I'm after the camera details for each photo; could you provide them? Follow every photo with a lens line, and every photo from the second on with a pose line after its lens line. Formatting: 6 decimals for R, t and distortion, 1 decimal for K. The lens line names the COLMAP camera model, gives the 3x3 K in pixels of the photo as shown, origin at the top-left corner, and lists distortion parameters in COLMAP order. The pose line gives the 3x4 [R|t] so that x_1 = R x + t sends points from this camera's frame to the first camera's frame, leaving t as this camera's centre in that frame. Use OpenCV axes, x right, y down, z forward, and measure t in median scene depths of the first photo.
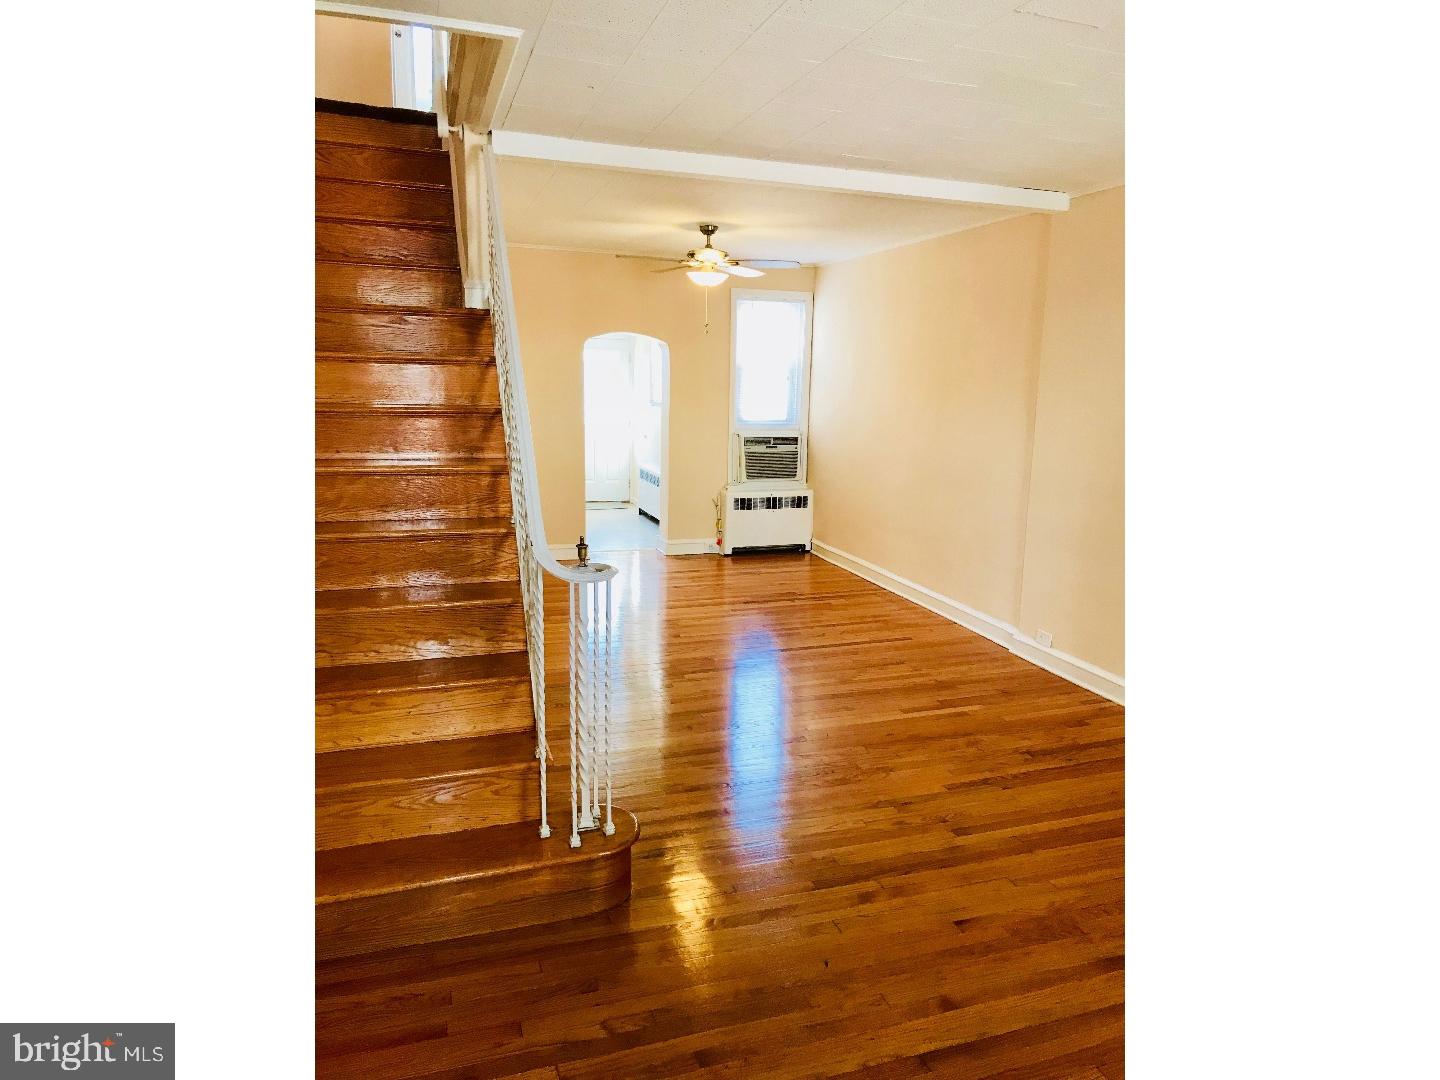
lens RADIAL K [[899.5, 0, 725.1], [0, 899.5, 540.0], [0, 0, 1]] dist [0.016505, -0.001252]
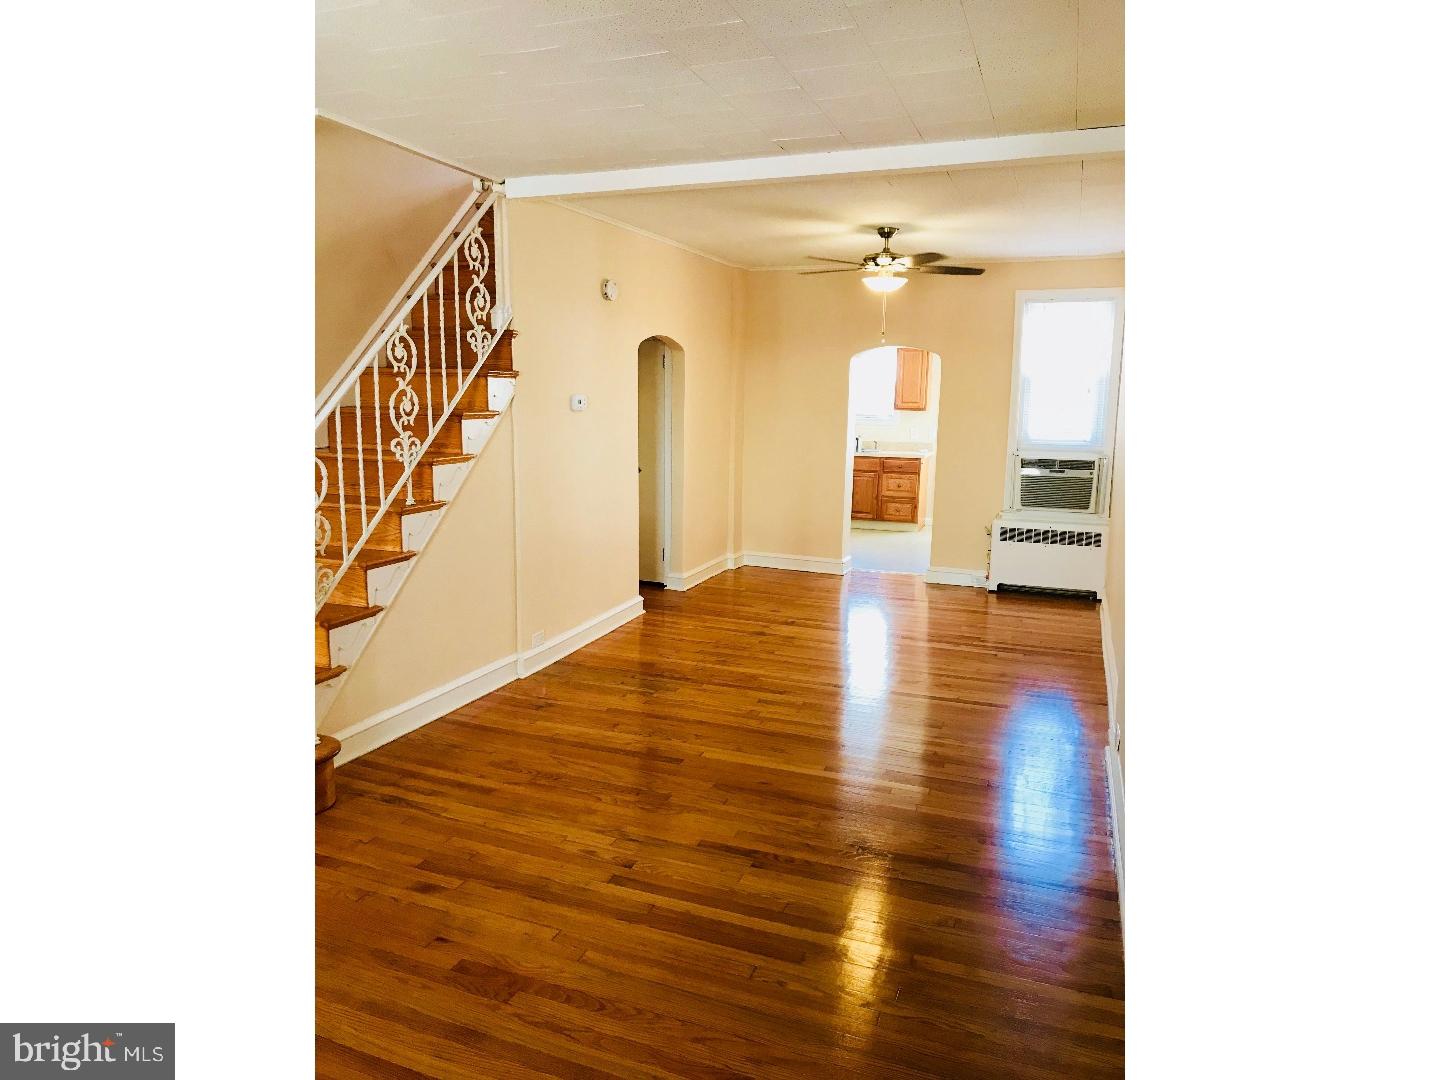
lens RADIAL K [[901.1, 0, 728.4], [0, 901.1, 538.1], [0, 0, 1]] dist [0.029709, -0.001626]
pose [[0.750659, 0.089303, -0.654627, 0.387731], [-0.110526, 0.993834, 0.008837, -0.014374], [0.651379, 0.065719, 0.755901, 0.159541]]
